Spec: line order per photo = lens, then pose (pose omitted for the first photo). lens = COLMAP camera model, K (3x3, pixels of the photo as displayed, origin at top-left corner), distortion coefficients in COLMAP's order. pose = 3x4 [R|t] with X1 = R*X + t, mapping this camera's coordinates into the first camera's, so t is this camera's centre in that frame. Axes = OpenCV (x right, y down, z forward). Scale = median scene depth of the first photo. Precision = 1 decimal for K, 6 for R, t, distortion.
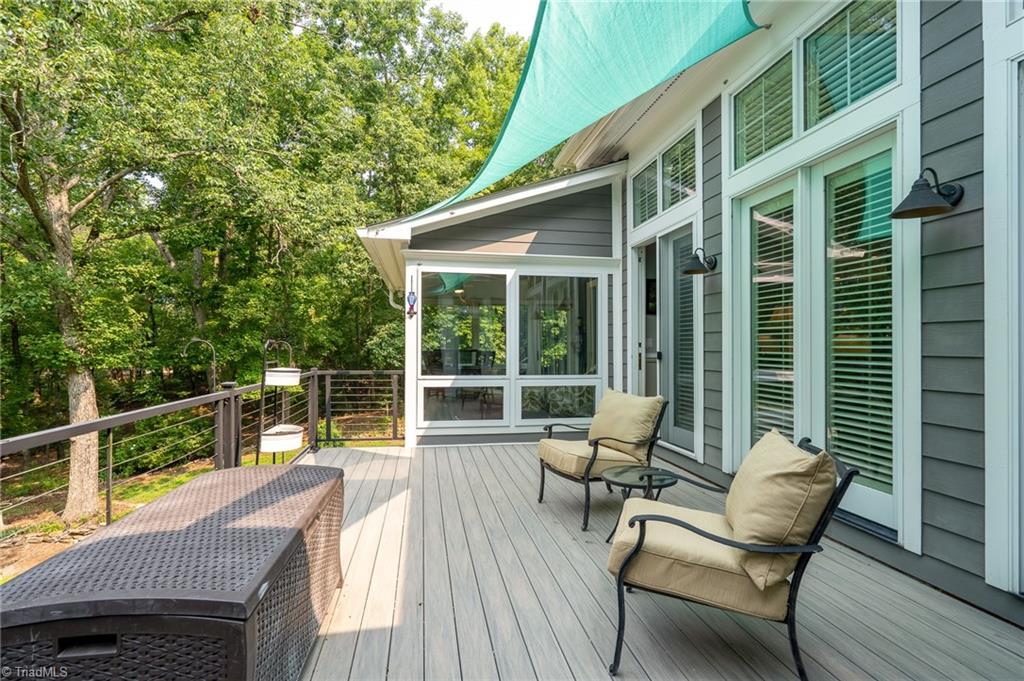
lens RADIAL K [[479.6, 0, 504.1], [0, 479.6, 355.1], [0, 0, 1]] dist [-0.011997, 0.000463]
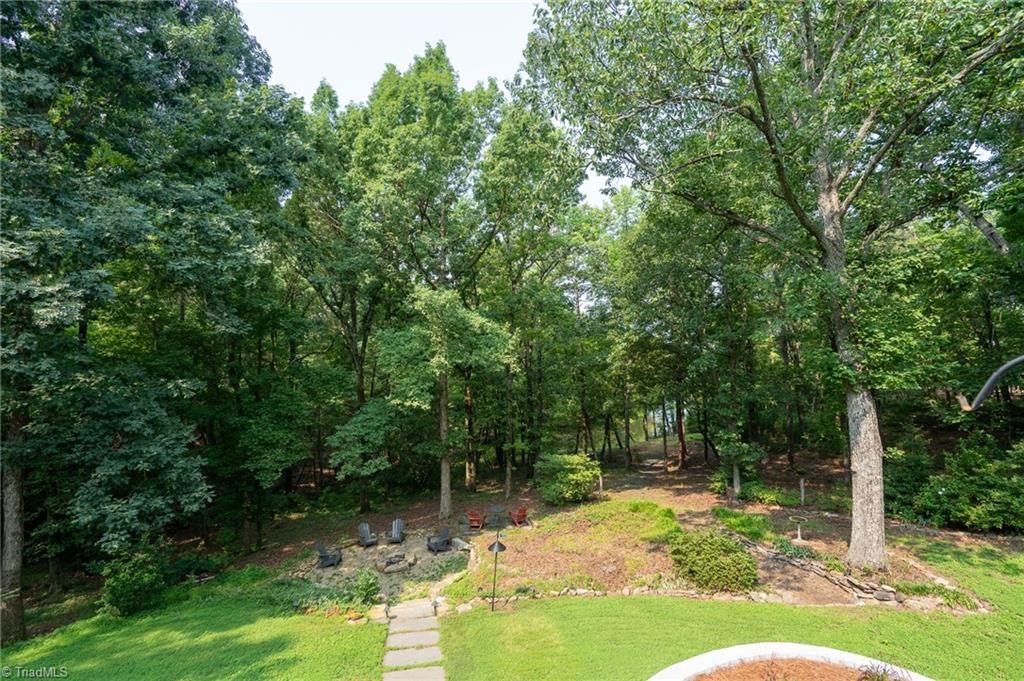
lens RADIAL K [[488.3, 0, 487.4], [0, 488.3, 341.0], [0, 0, 1]] dist [0.003766, 0.000547]
pose [[0.127468, -0.049044, -0.990629, -0.102510], [-0.009272, 0.998674, -0.050635, -0.004904], [0.991799, 0.015639, 0.126845, 0.228256]]
